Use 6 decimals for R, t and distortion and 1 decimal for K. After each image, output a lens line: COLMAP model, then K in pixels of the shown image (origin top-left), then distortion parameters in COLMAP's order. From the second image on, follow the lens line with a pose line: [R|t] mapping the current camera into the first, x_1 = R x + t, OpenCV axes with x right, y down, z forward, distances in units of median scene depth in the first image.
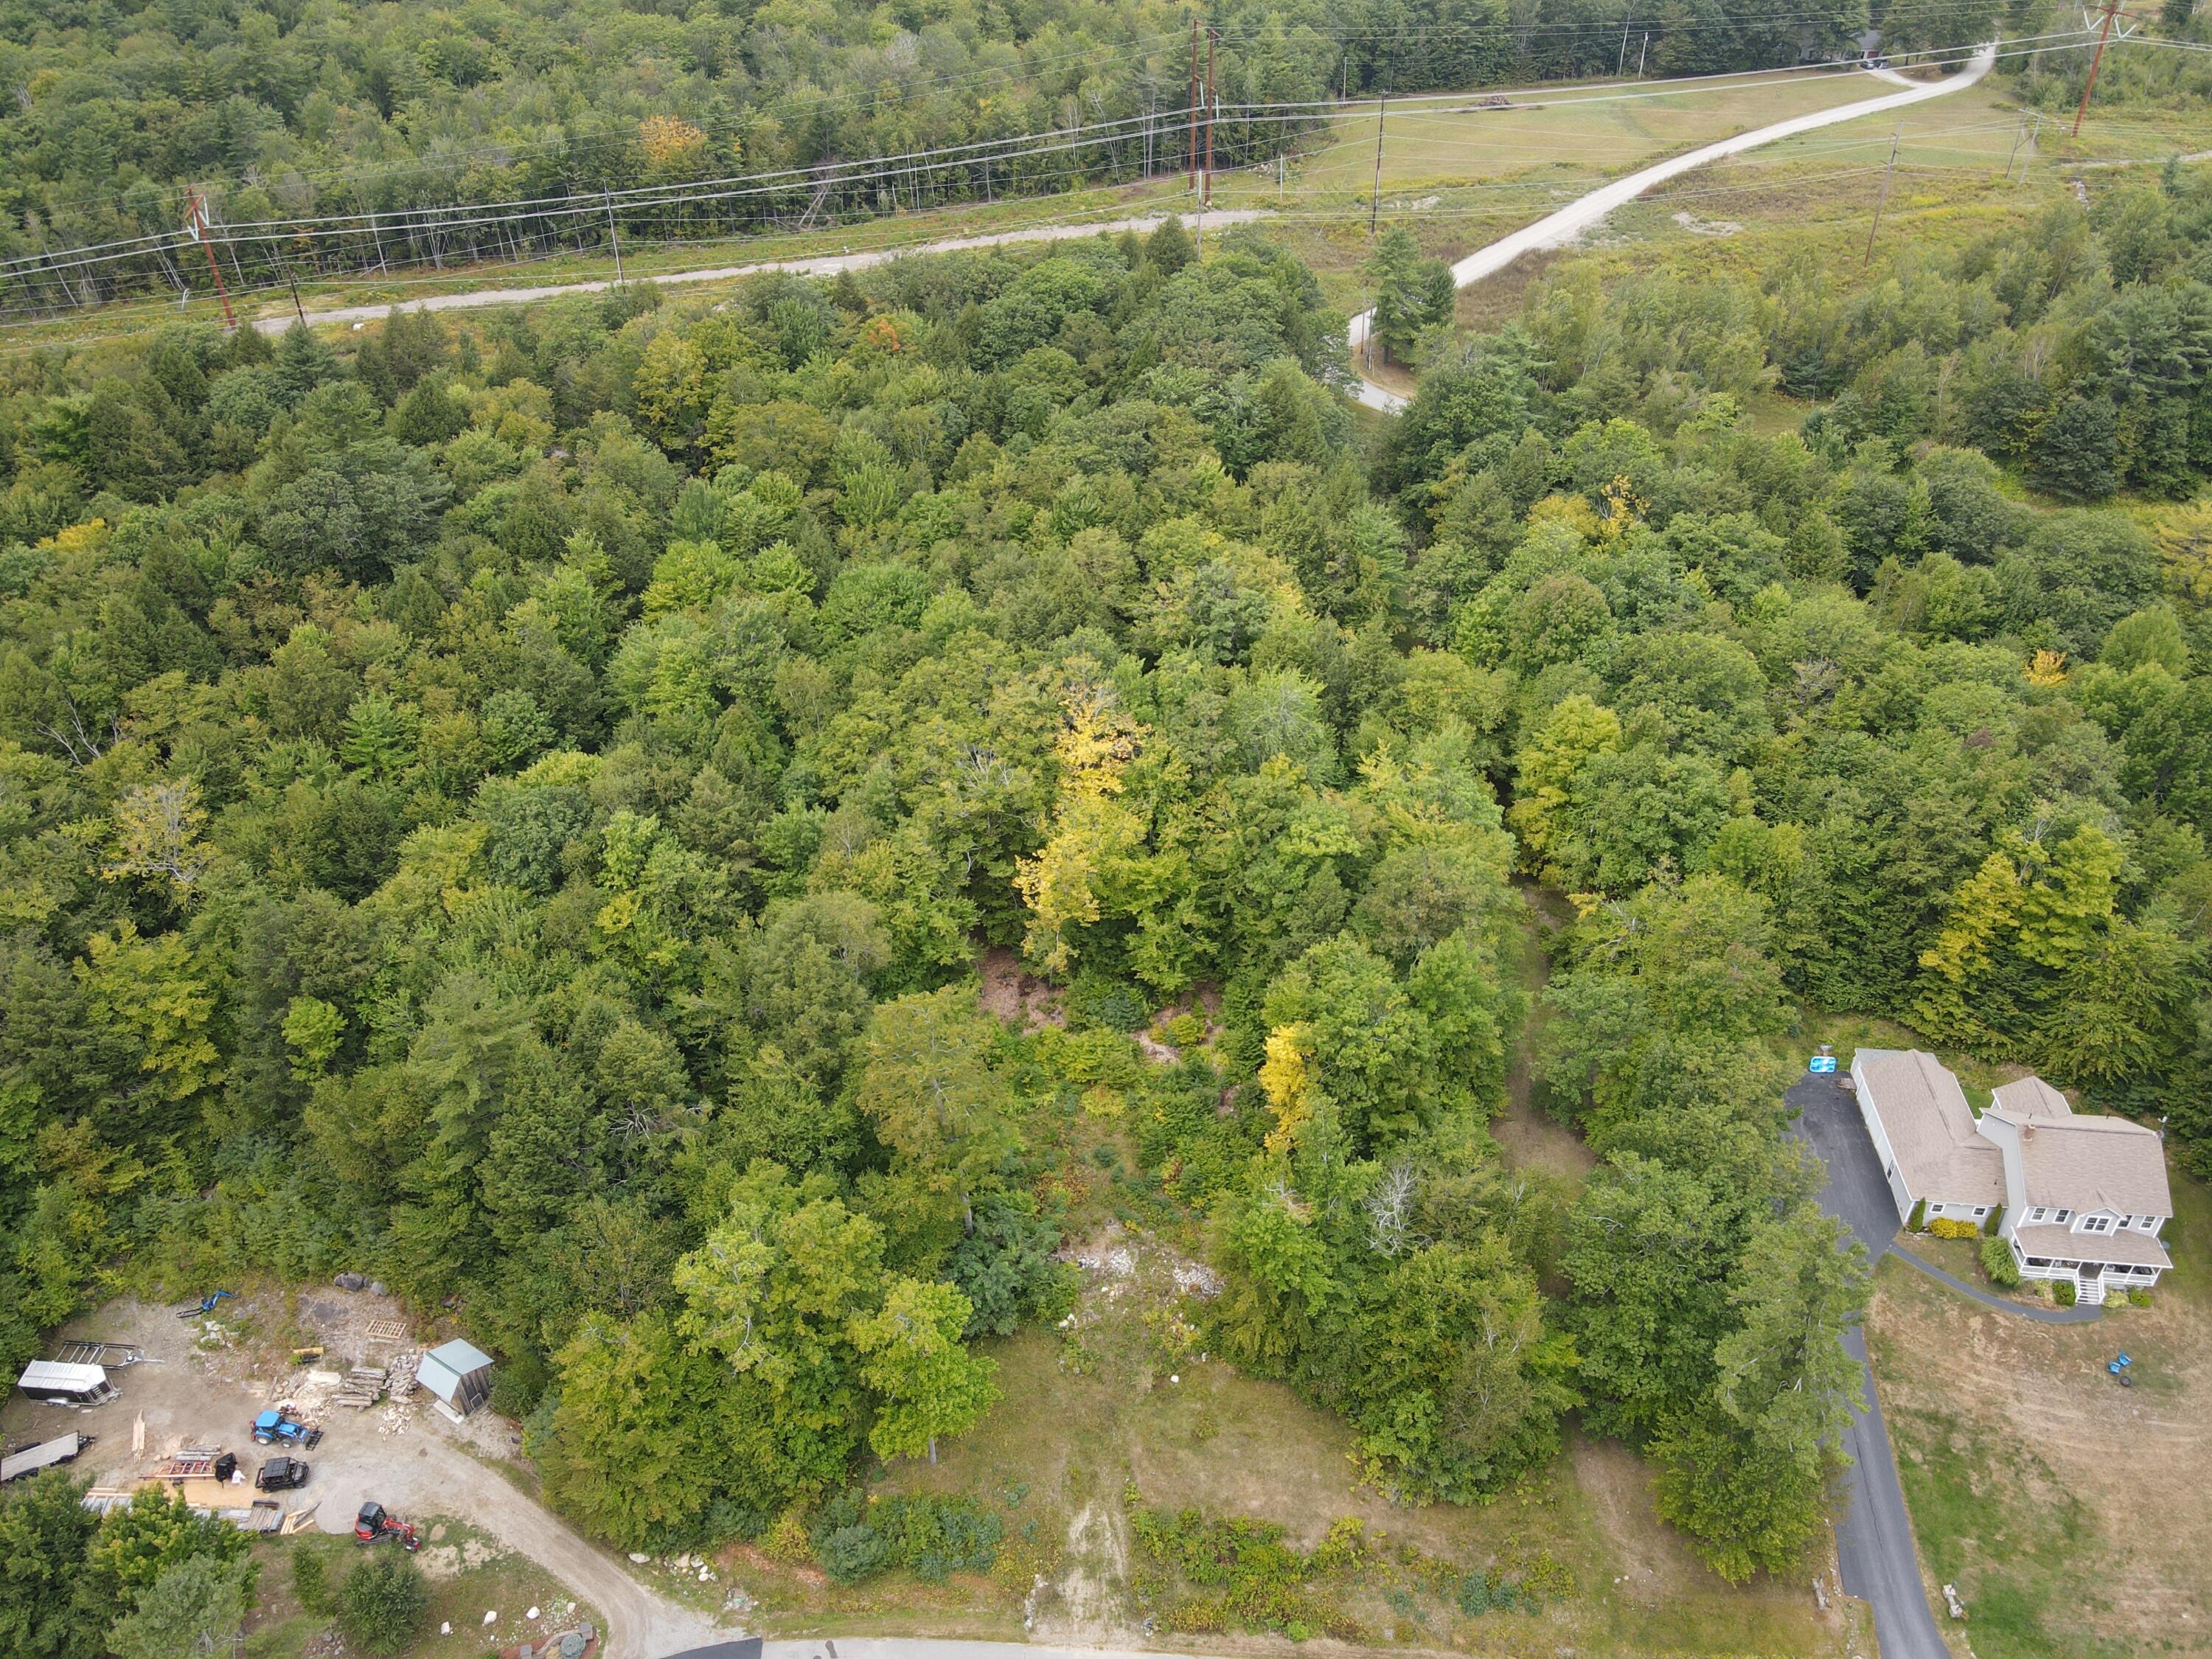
lens RADIAL K [[1802.8, 0, 1106.0], [0, 1802.8, 829.5], [0, 0, 1]] dist [0.003422, 0.012499]
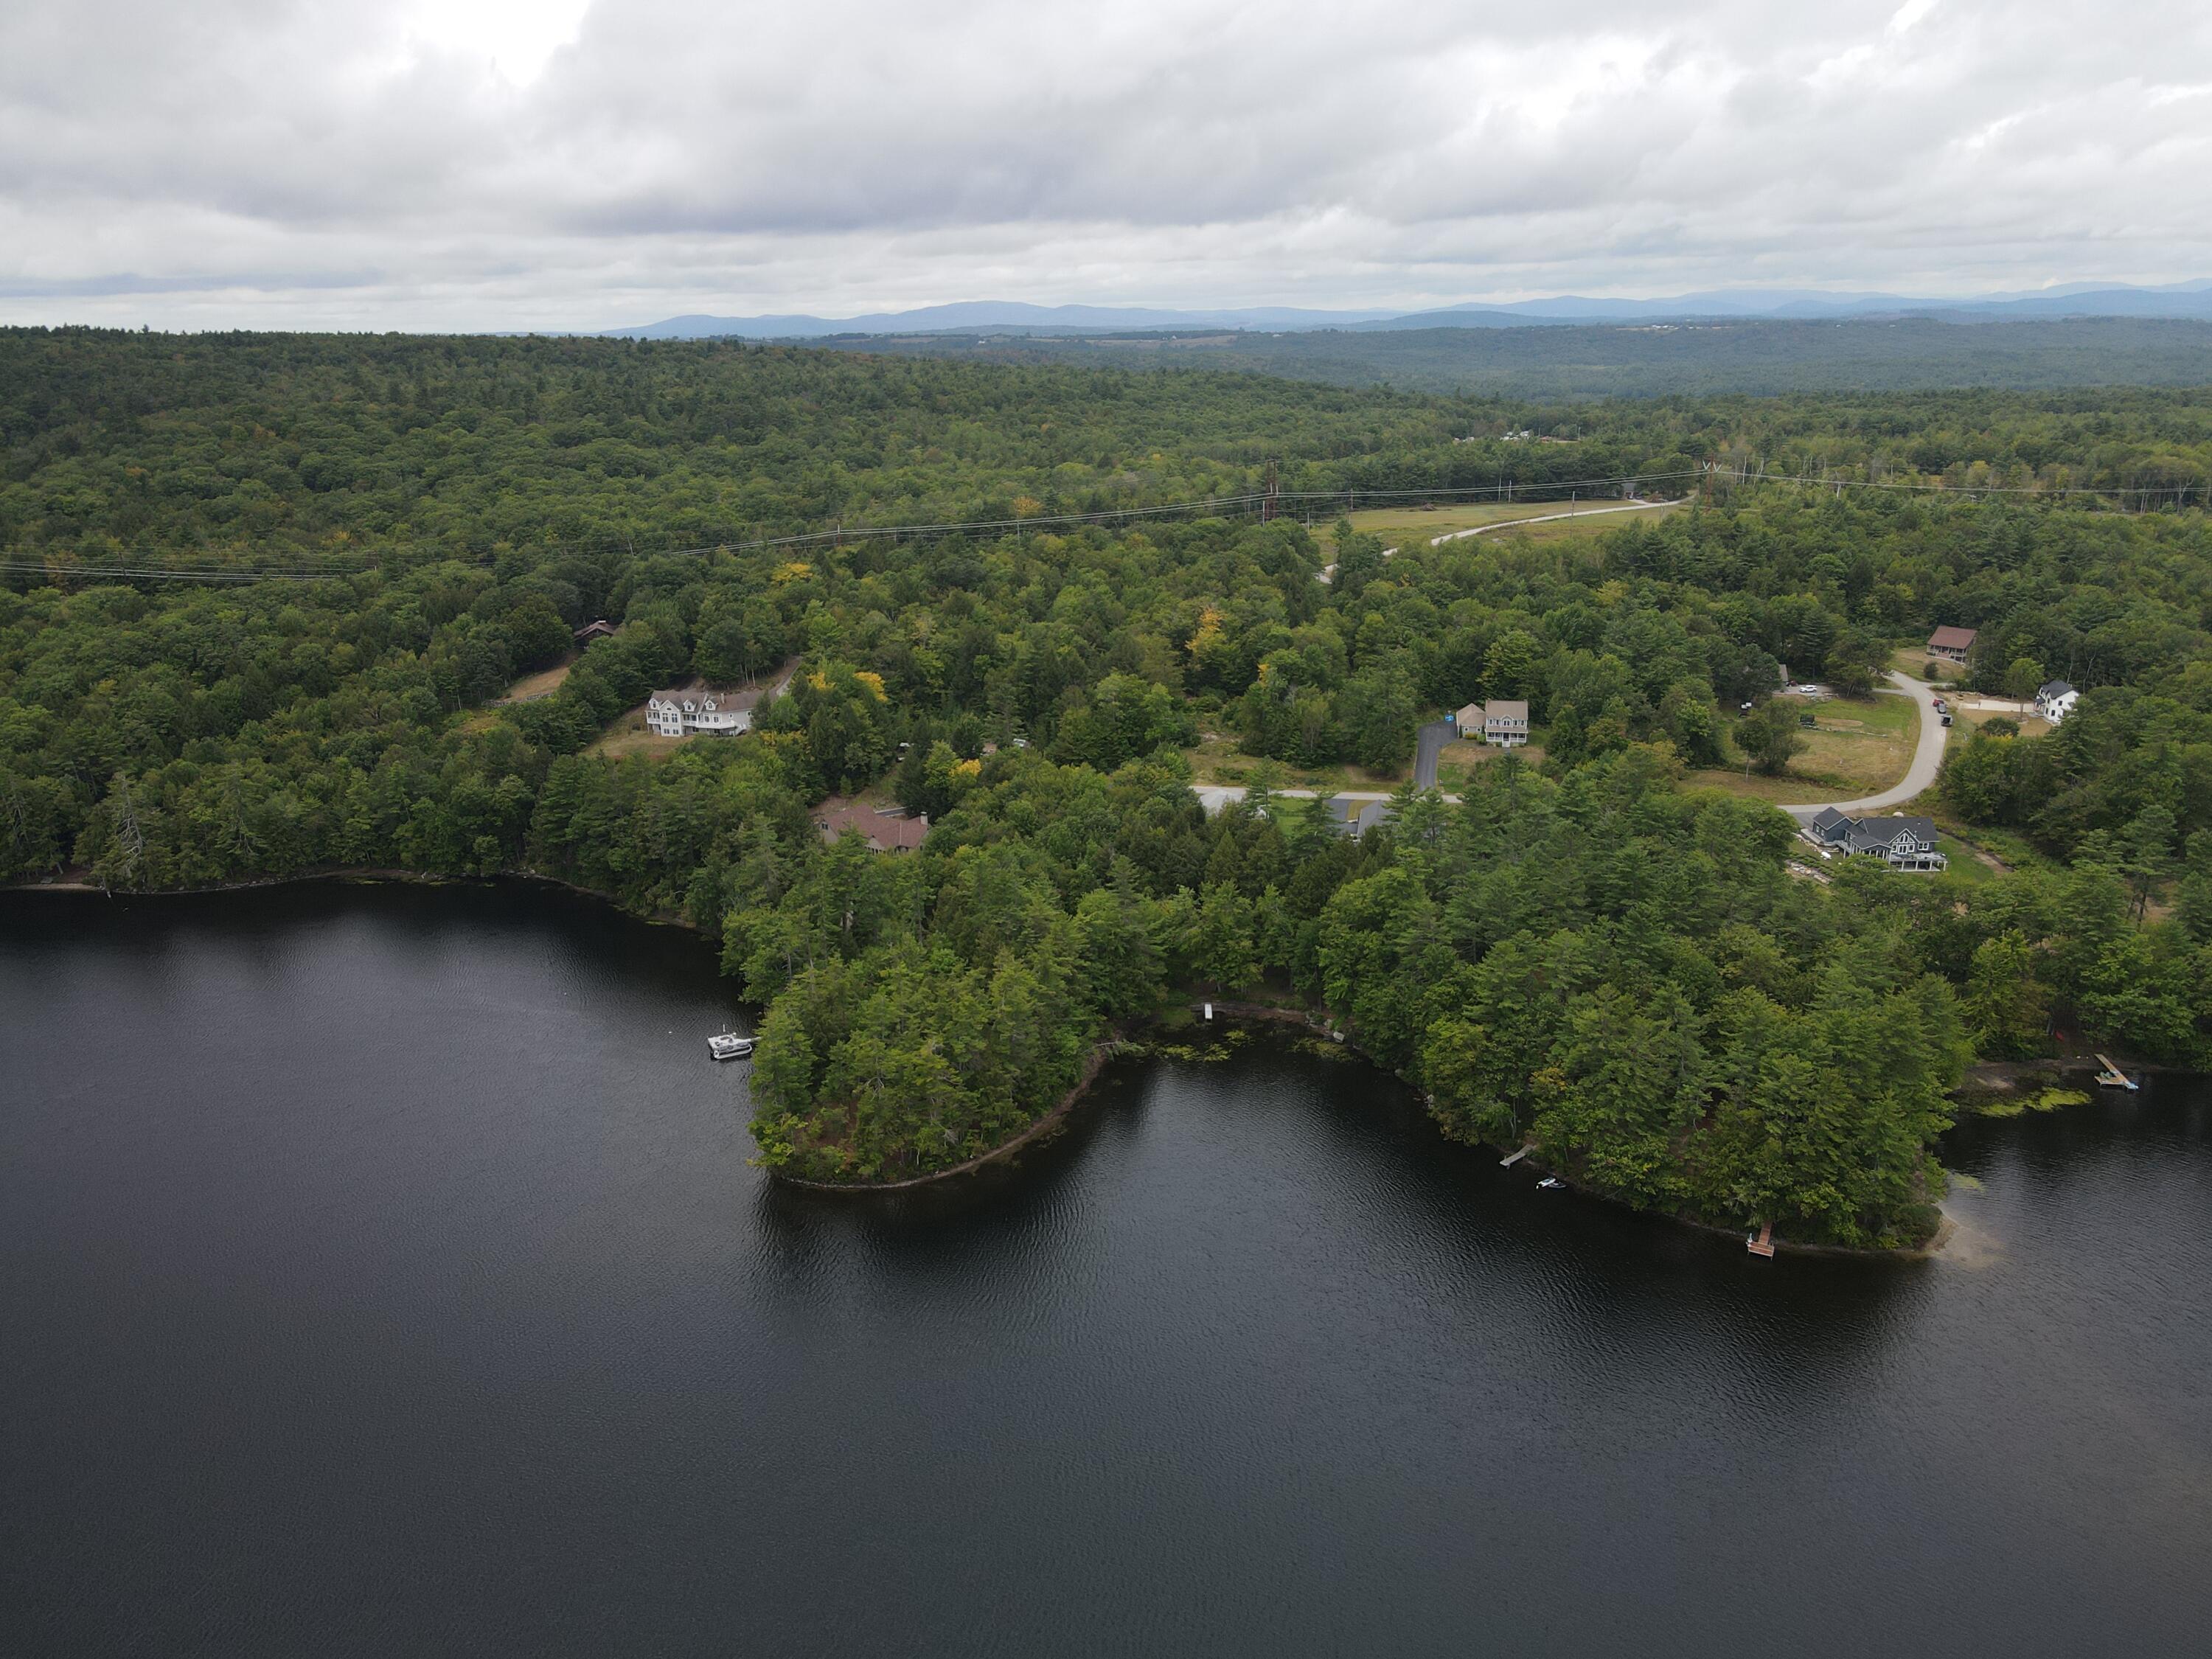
lens RADIAL K [[1802.8, 0, 1106.0], [0, 1802.8, 829.5], [0, 0, 1]] dist [0.003422, 0.012499]
pose [[0.996758, 0.019177, -0.078139, 0.062916], [-0.041021, 0.956601, -0.288498, 1.218779], [0.069216, 0.290768, 0.954287, -1.897643]]
